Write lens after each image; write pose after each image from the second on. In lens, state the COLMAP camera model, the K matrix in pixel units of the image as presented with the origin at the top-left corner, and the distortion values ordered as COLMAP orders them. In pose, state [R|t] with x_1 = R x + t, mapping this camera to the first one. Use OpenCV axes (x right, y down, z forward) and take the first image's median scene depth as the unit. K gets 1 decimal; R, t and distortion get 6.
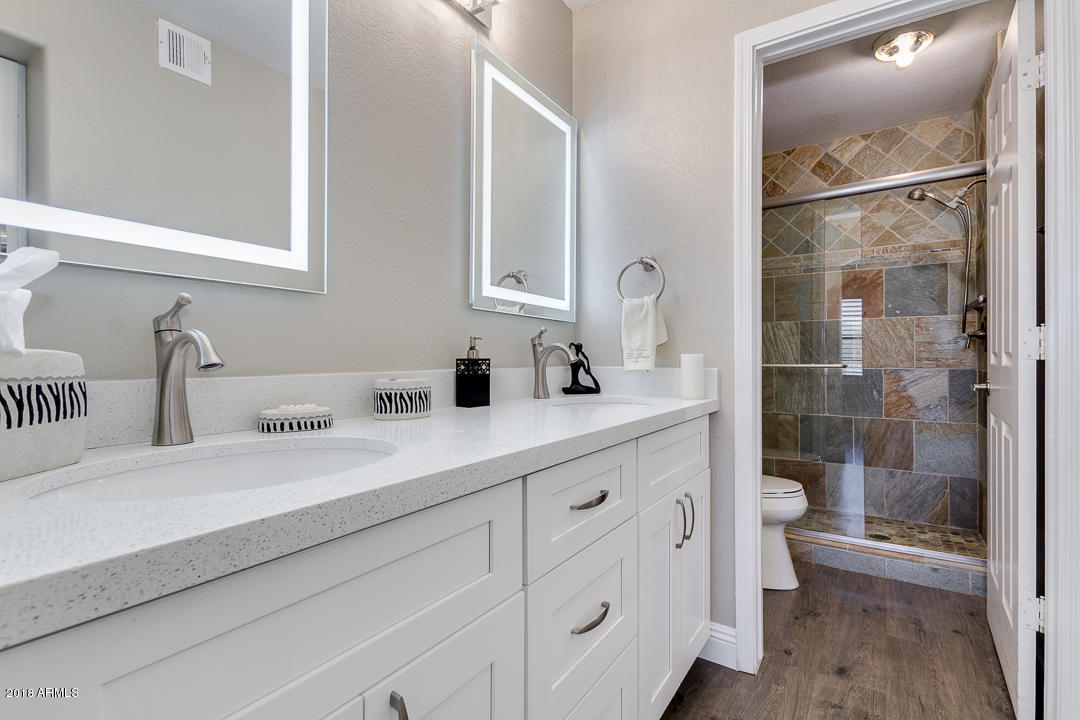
lens RADIAL K [[501.0, 0, 547.5], [0, 501.0, 355.7], [0, 0, 1]] dist [0.016419, -0.008295]
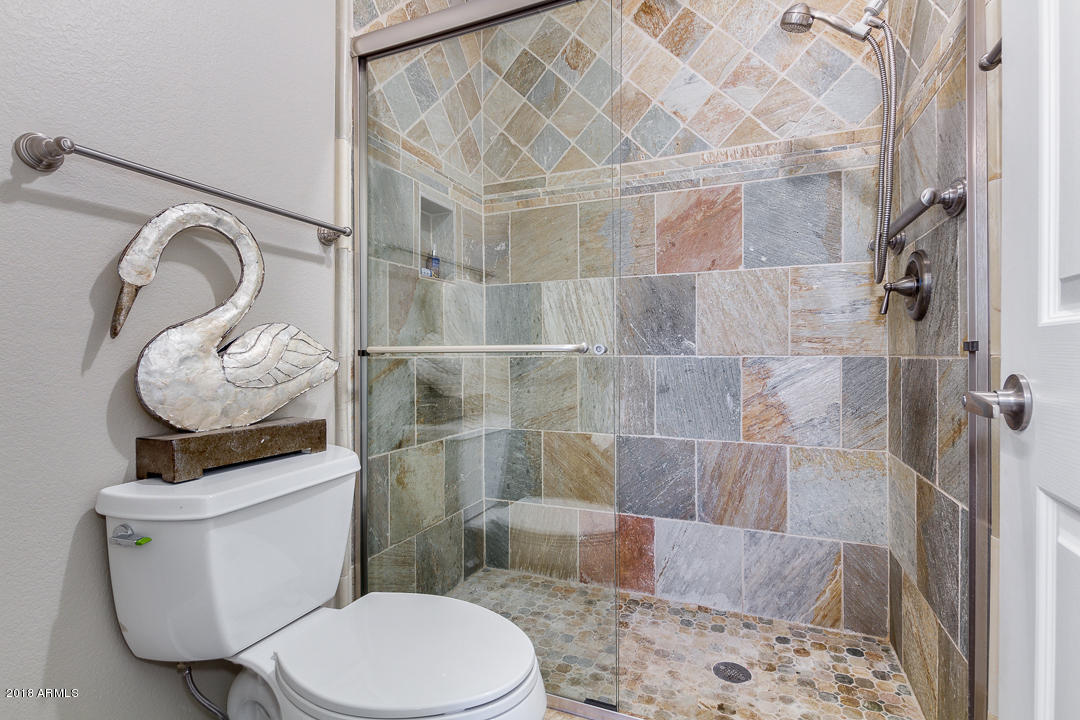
lens RADIAL K [[501.0, 0, 547.5], [0, 501.0, 355.7], [0, 0, 1]] dist [0.016419, -0.008295]
pose [[0.981423, -0.000472, 0.191855, 0.357982], [-0.000409, 0.999990, 0.004552, 0.023230], [-0.191855, -0.004546, 0.981413, 0.505445]]
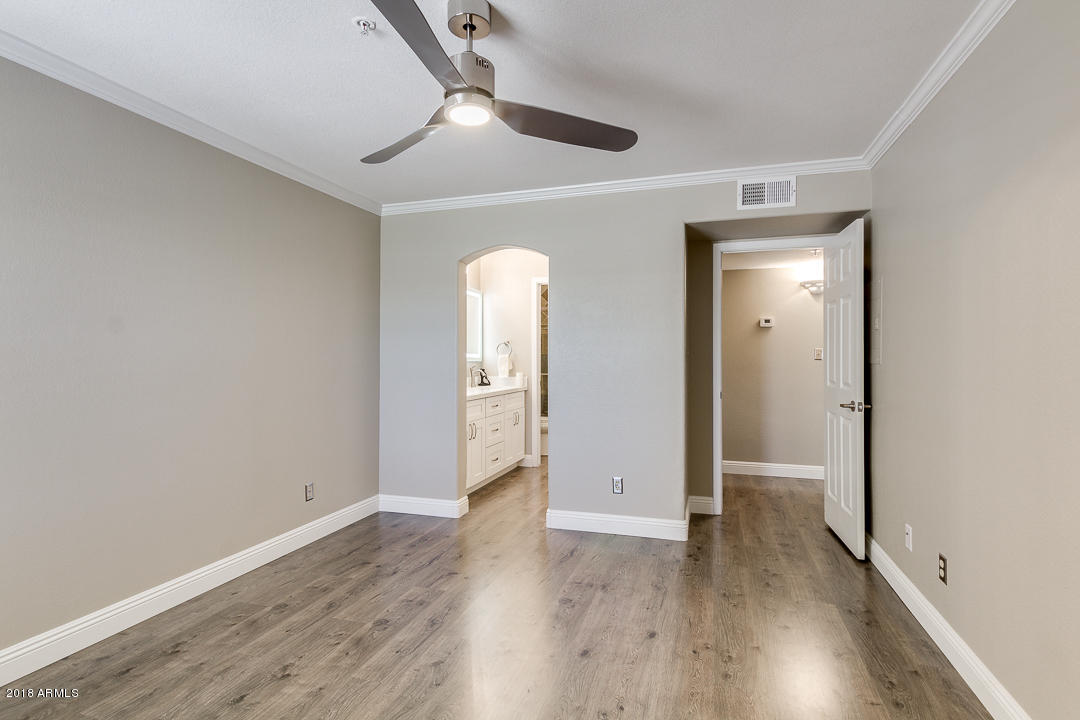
lens RADIAL K [[506.8, 0, 545.0], [0, 506.8, 350.2], [0, 0, 1]] dist [0.002930, 0.000175]
pose [[0.949175, 0.003927, 0.314724, -0.348646], [-0.000668, 0.999945, -0.010461, -0.067501], [-0.314748, 0.009719, 0.949126, -1.282488]]
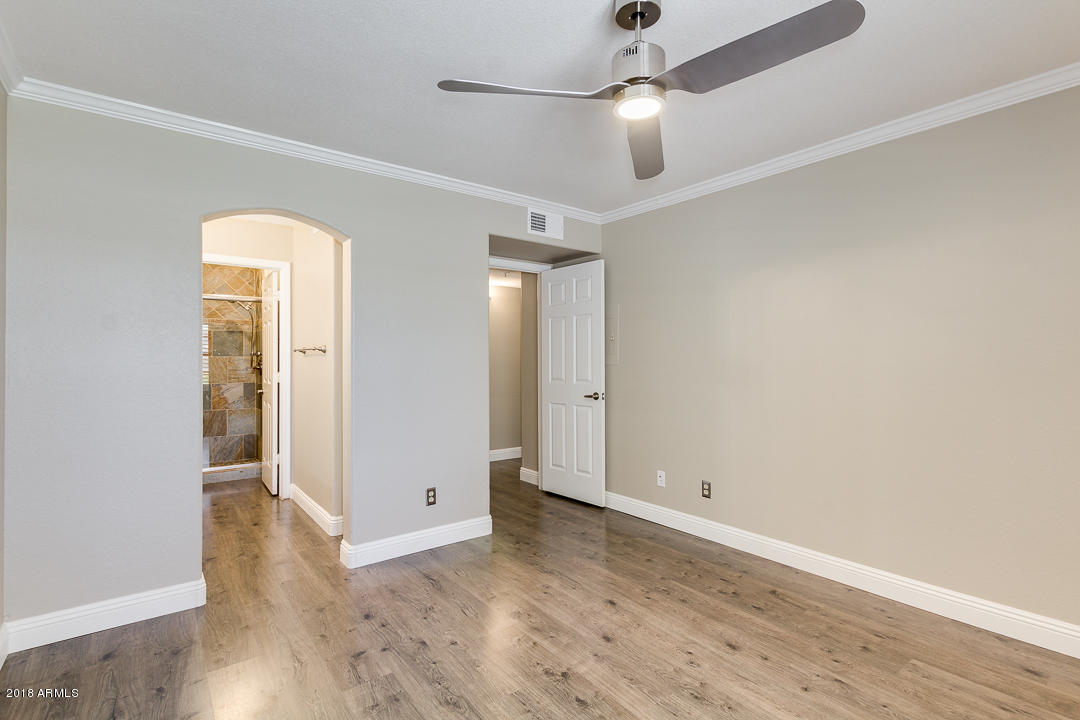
lens RADIAL K [[501.0, 0, 547.5], [0, 501.0, 355.7], [0, 0, 1]] dist [0.016419, -0.008295]
pose [[0.308994, 0.004887, 0.951052, -0.775709], [0.002282, 0.999980, -0.005879, -0.068917], [-0.951061, 0.003987, 0.308976, -0.814496]]
